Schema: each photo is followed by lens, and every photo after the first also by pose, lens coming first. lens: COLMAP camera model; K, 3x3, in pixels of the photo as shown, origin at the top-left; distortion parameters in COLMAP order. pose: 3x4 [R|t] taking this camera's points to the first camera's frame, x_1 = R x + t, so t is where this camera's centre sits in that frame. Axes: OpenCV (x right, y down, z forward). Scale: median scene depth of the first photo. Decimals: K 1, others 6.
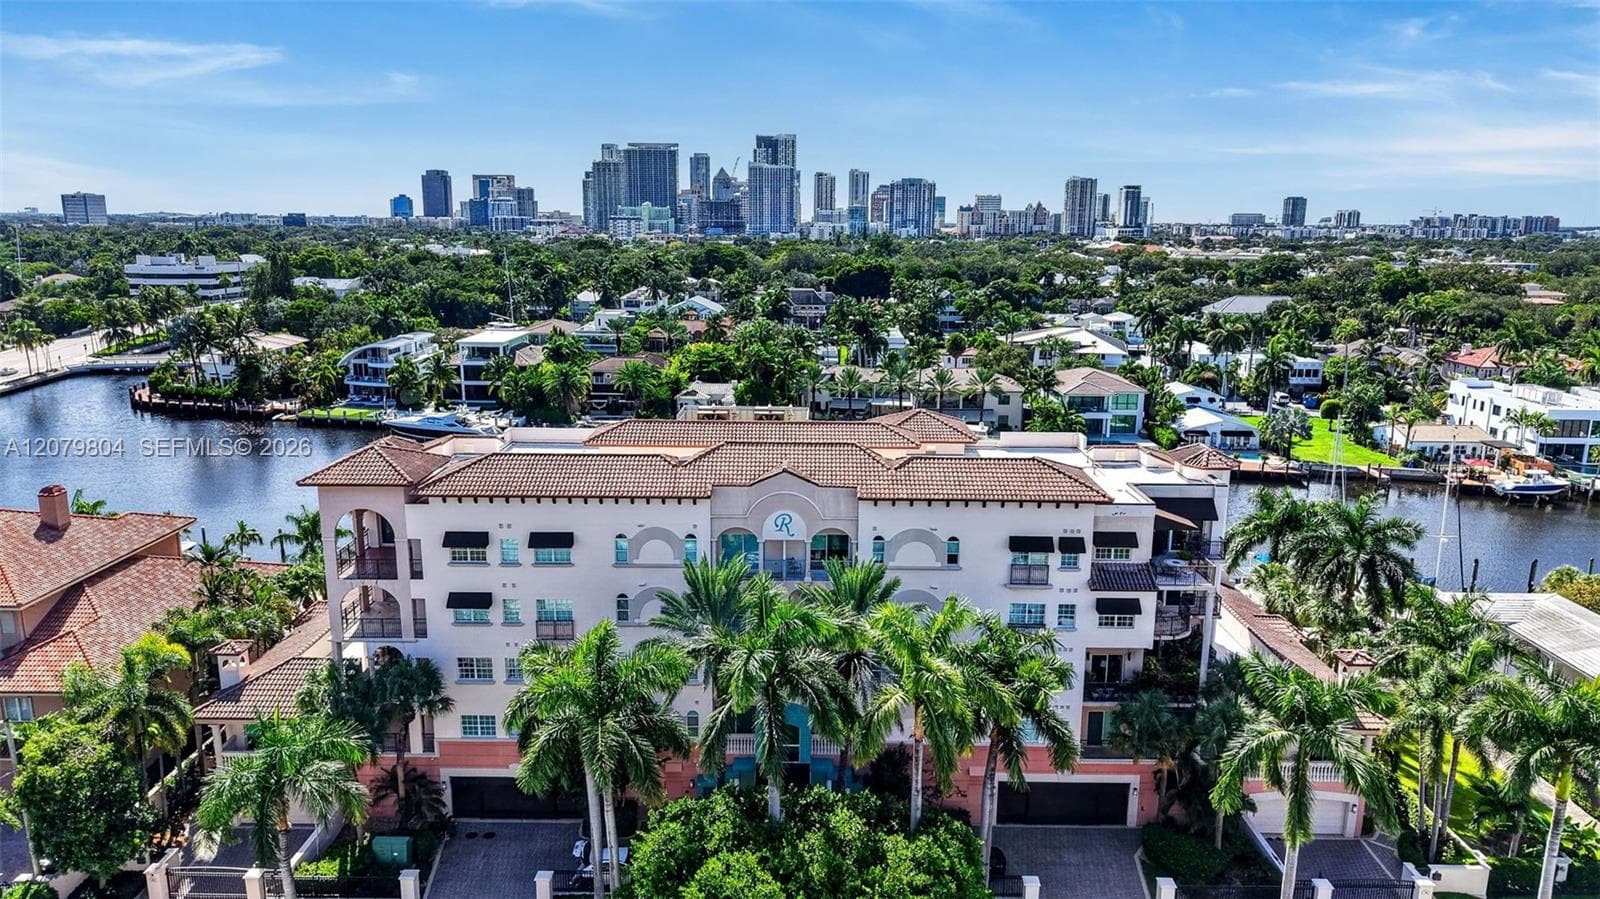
lens RADIAL K [[1070.0, 0, 803.1], [0, 1070.0, 451.0], [0, 0, 1]] dist [0.045742, -0.060707]
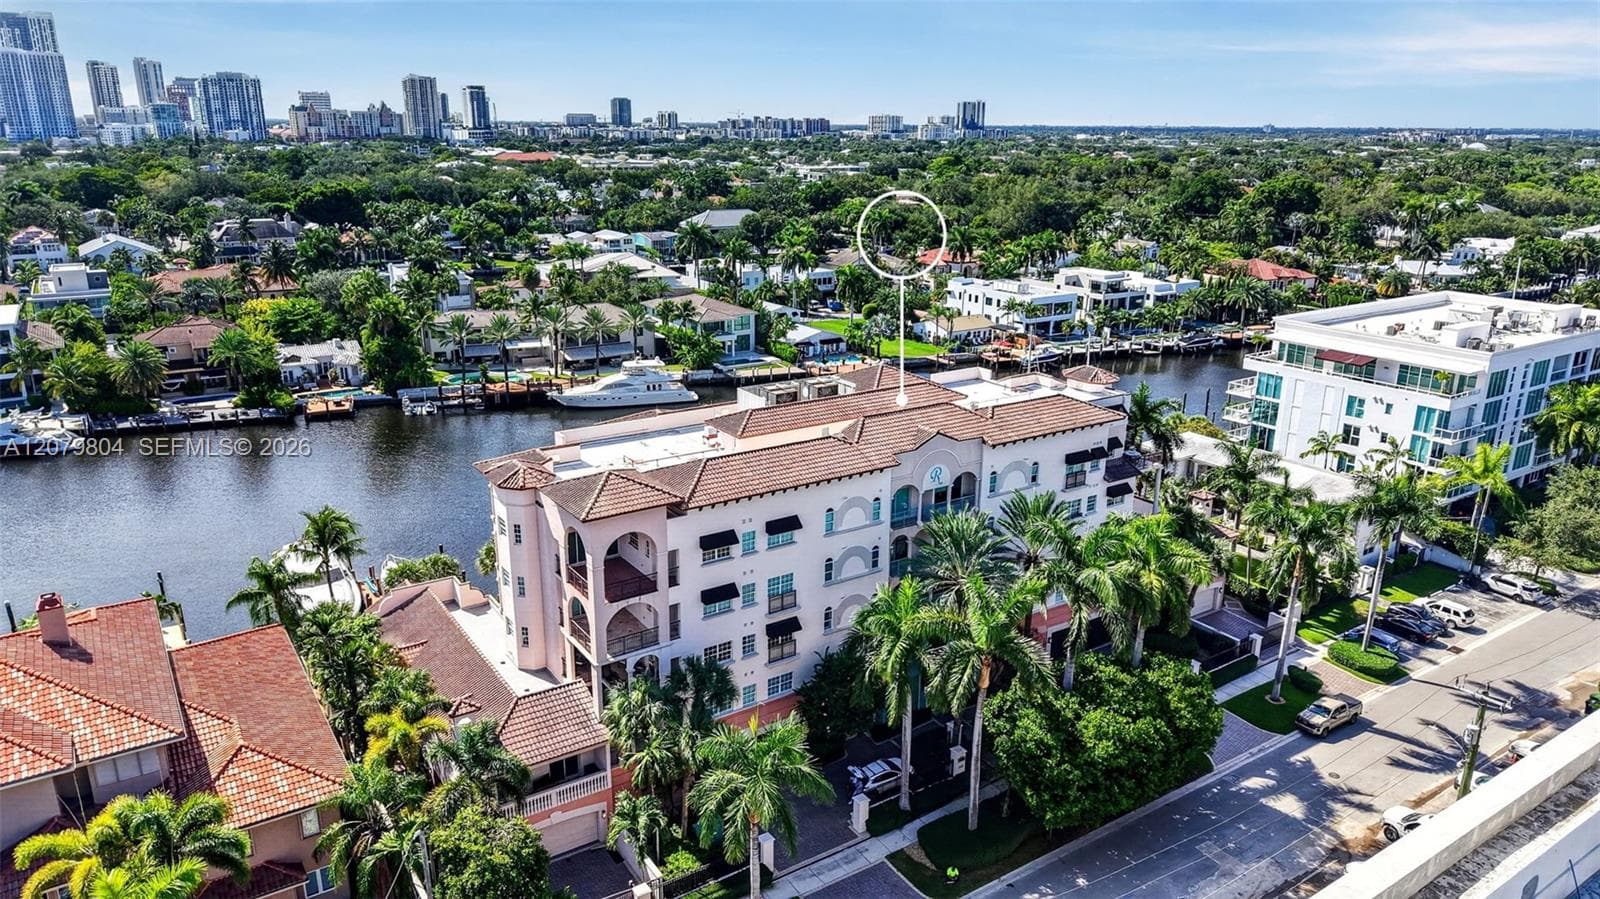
lens RADIAL K [[1070.0, 0, 803.1], [0, 1070.0, 451.0], [0, 0, 1]] dist [0.045742, -0.060707]
pose [[0.828253, -0.165429, 0.535379, -0.234993], [0.116991, 0.985424, 0.123501, -0.038091], [-0.548006, -0.039655, 0.835534, 0.013775]]
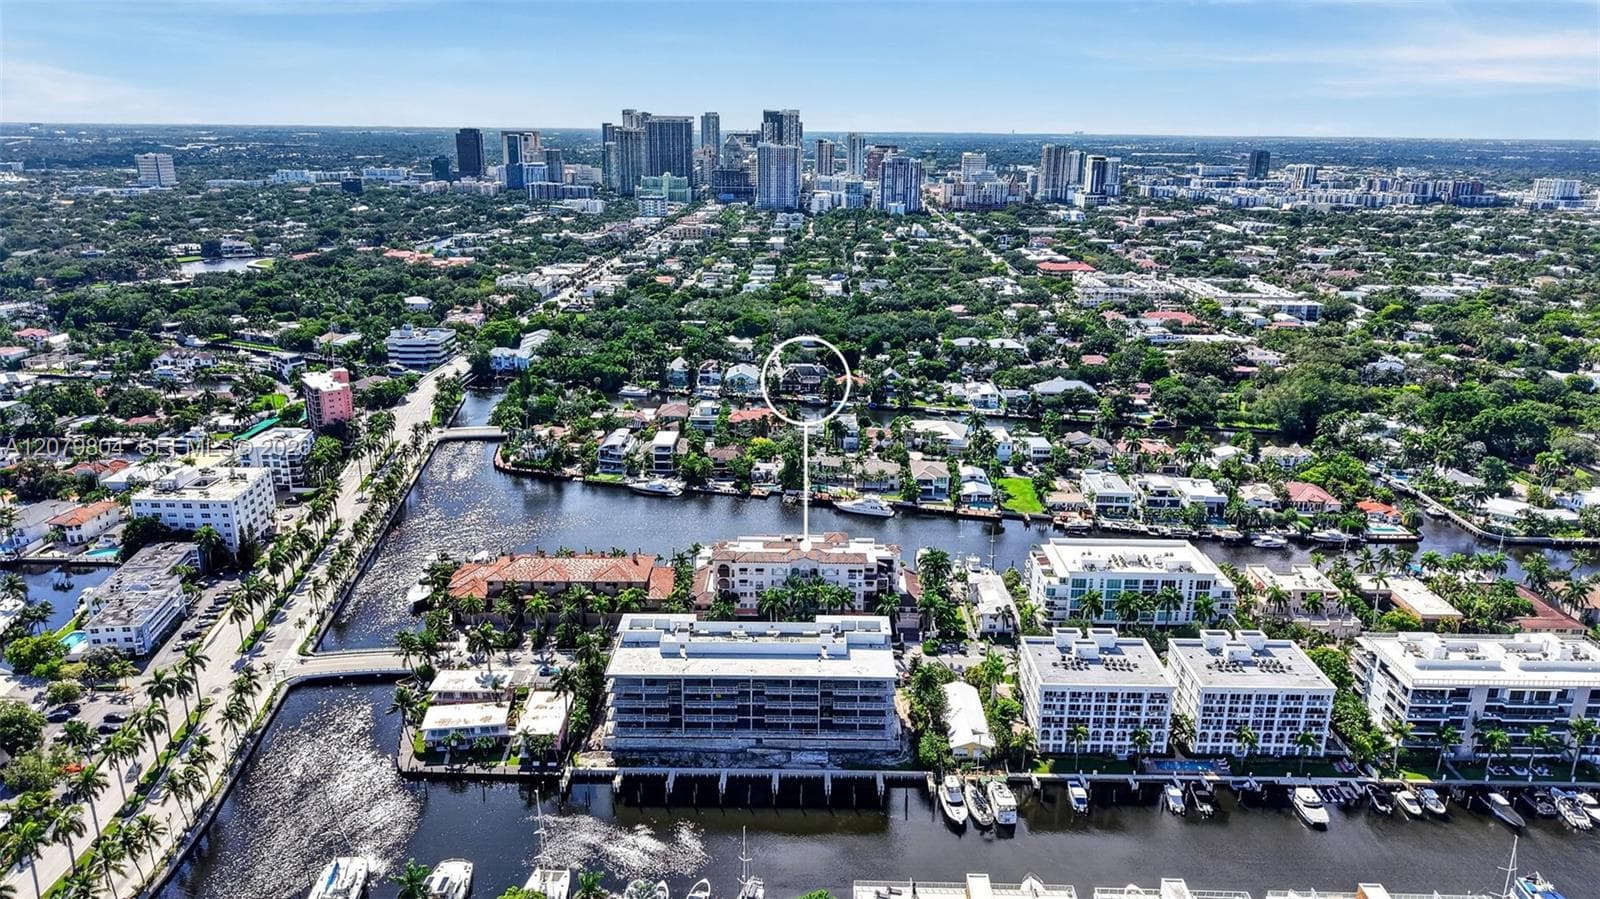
lens RADIAL K [[1070.0, 0, 803.1], [0, 1070.0, 451.0], [0, 0, 1]] dist [0.045742, -0.060707]
pose [[0.999993, 0.003785, -0.000318, -0.007383], [-0.003746, 0.996622, 0.082039, -0.265452], [0.000628, -0.082038, 0.996629, -1.191699]]
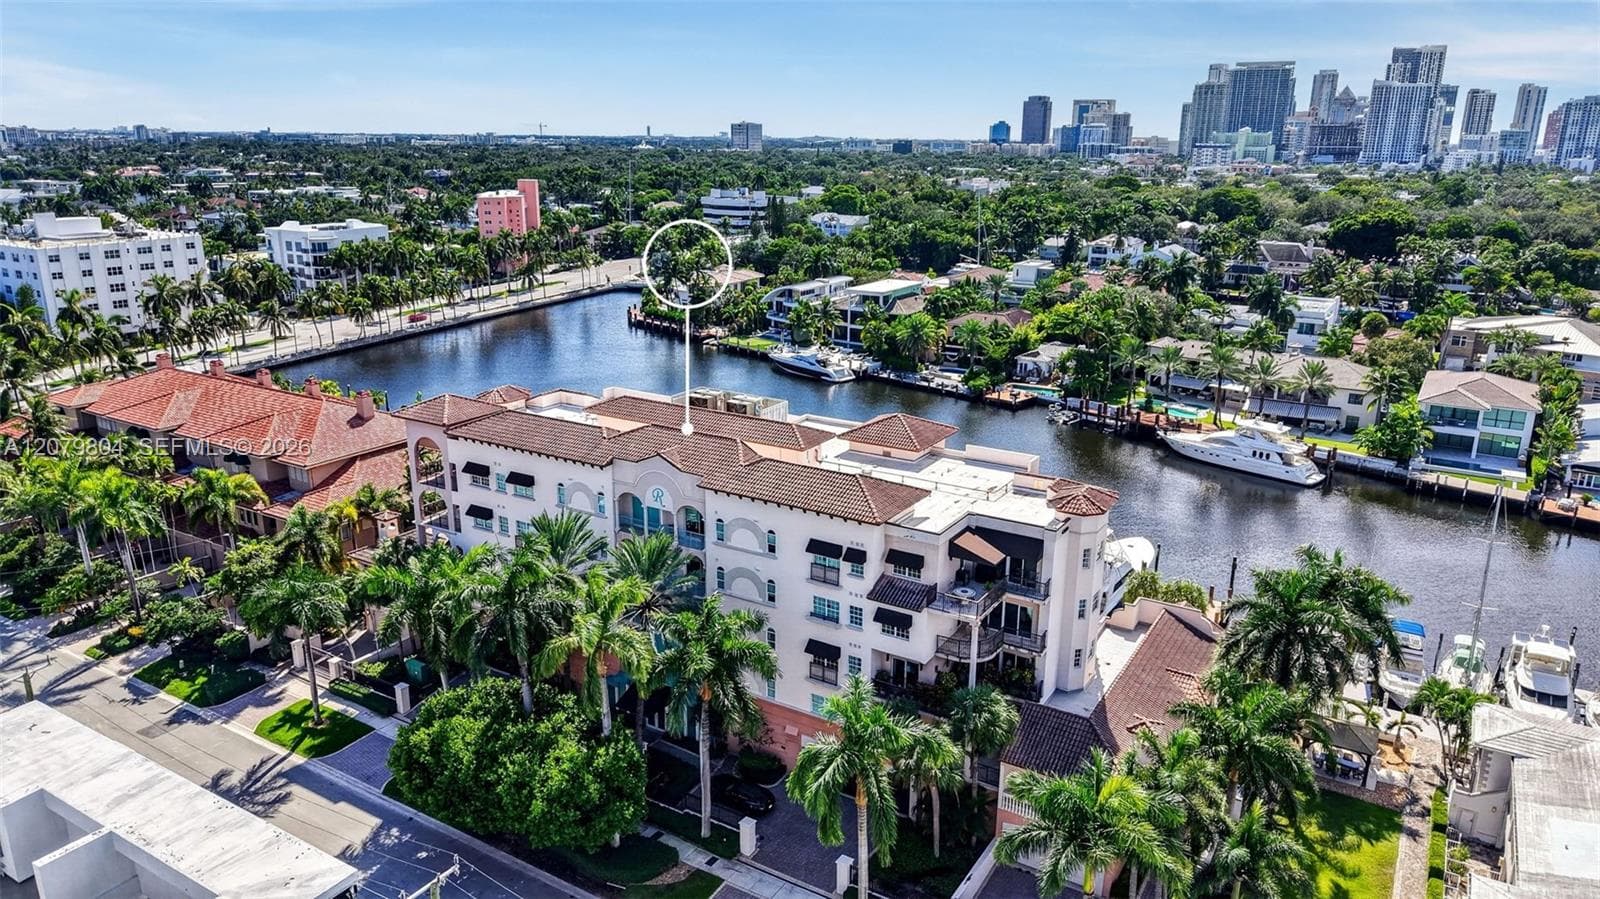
lens RADIAL K [[1070.0, 0, 803.1], [0, 1070.0, 451.0], [0, 0, 1]] dist [0.045742, -0.060707]
pose [[0.856533, 0.144489, -0.495453, 0.216647], [-0.110652, 0.989099, 0.097159, -0.036424], [0.504090, -0.028397, 0.863184, 0.000420]]
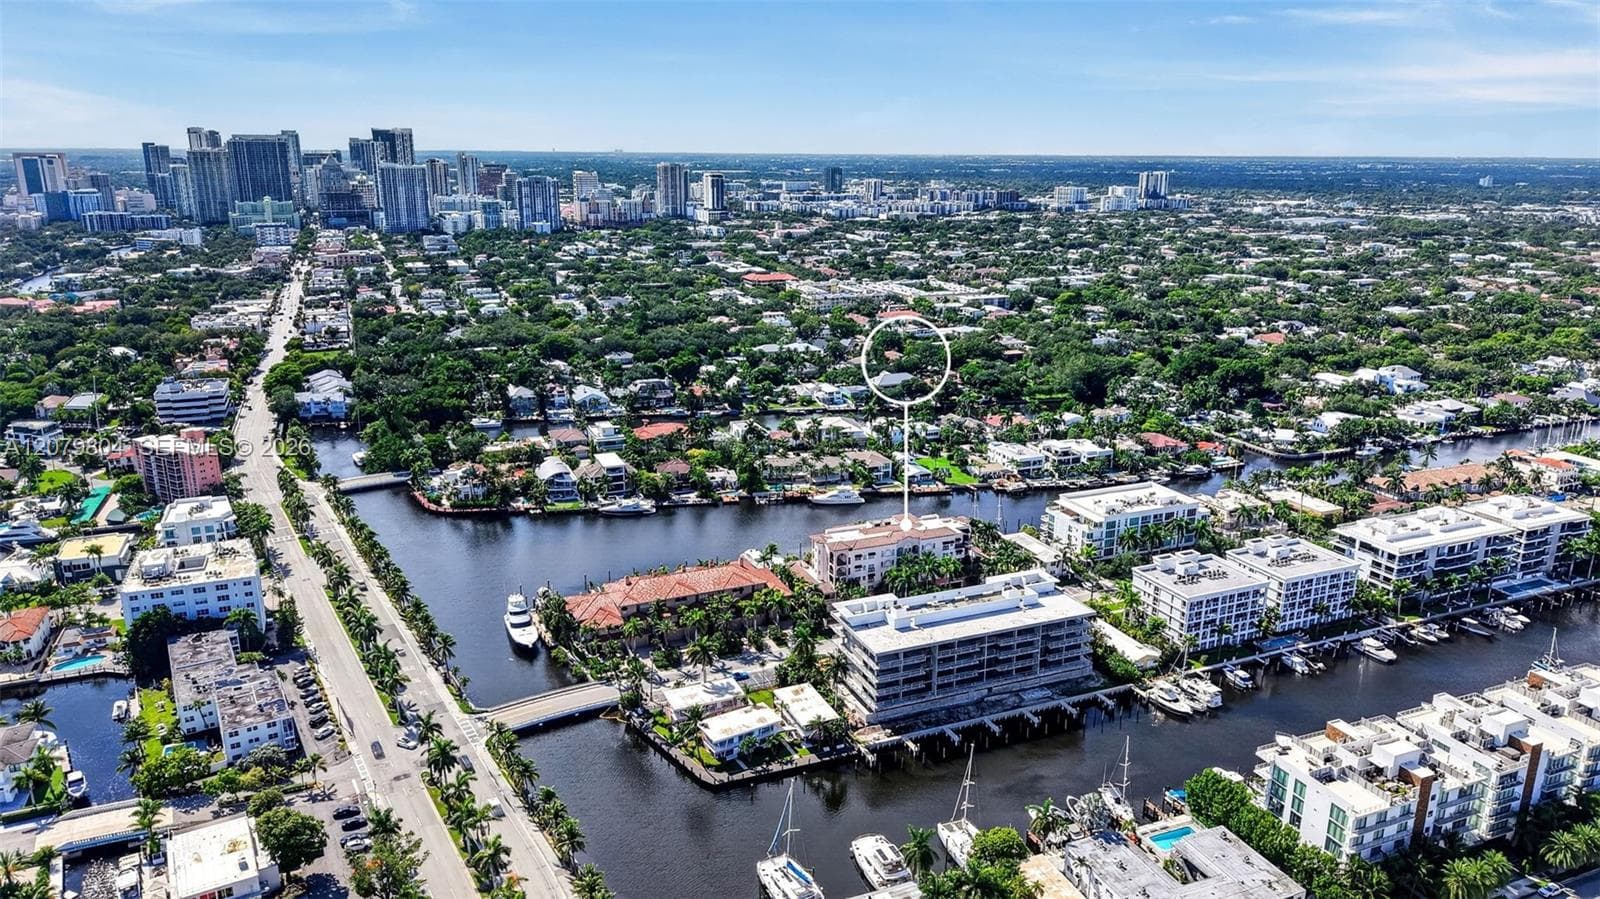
lens RADIAL K [[1070.0, 0, 803.1], [0, 1070.0, 451.0], [0, 0, 1]] dist [0.045742, -0.060707]
pose [[0.917327, -0.109676, 0.382729, -0.773576], [0.084158, 0.993002, 0.082848, -0.276509], [-0.389138, -0.043789, 0.920138, -1.166816]]
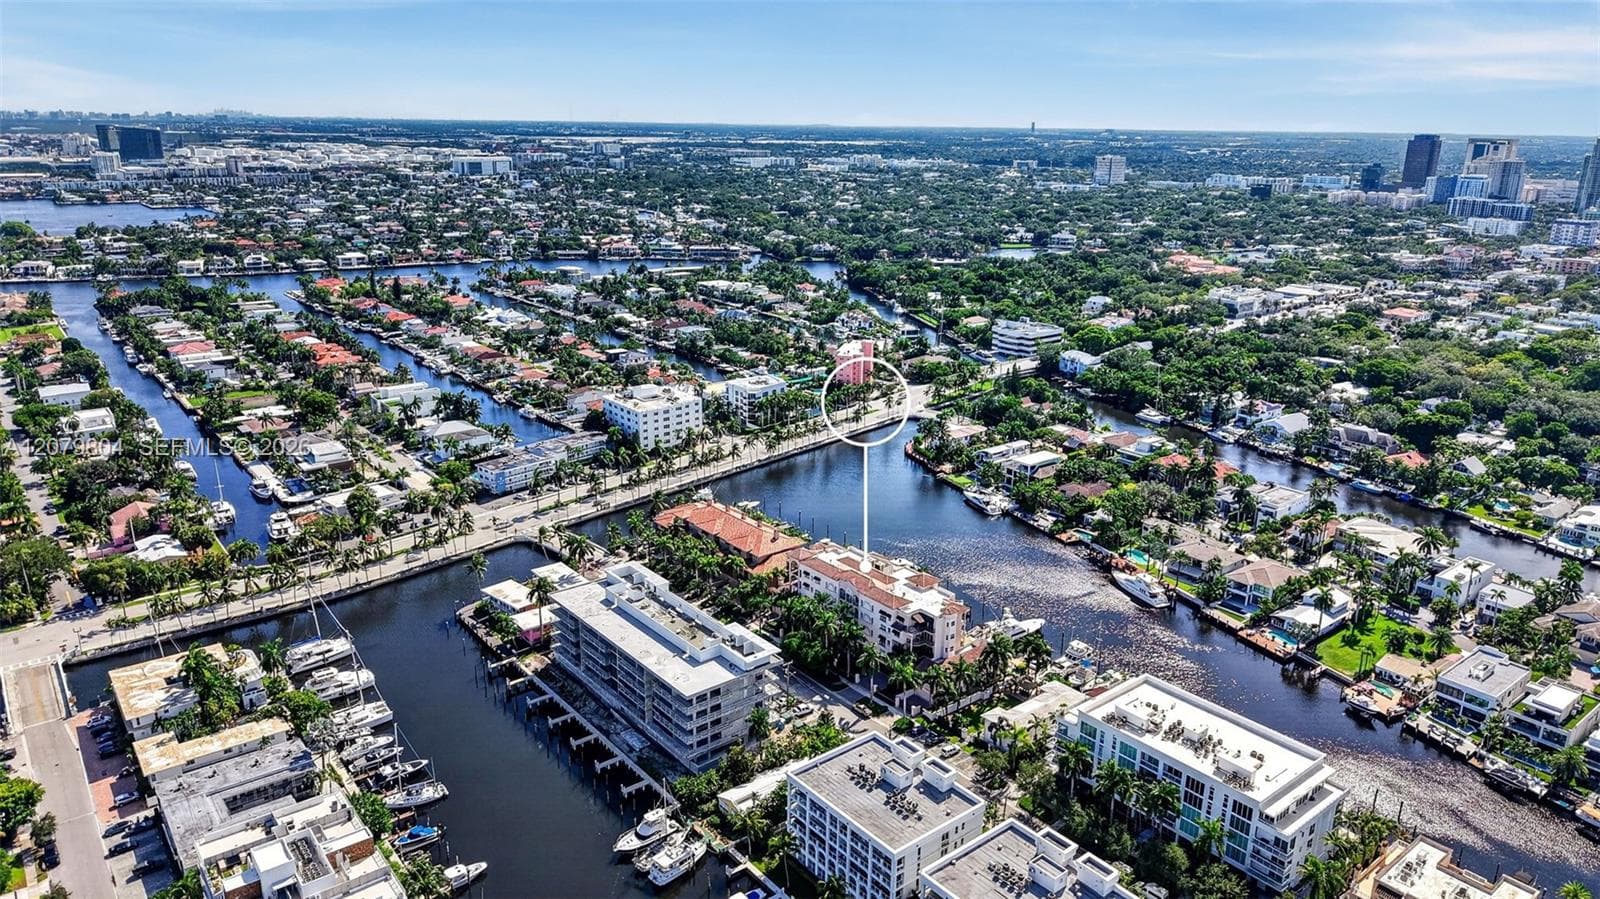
lens RADIAL K [[1070.0, 0, 803.1], [0, 1070.0, 451.0], [0, 0, 1]] dist [0.045742, -0.060707]
pose [[0.633640, 0.229969, -0.738657, 0.950734], [-0.172328, 0.972764, 0.155028, -0.365831], [0.754191, 0.029059, 0.656012, -0.680064]]
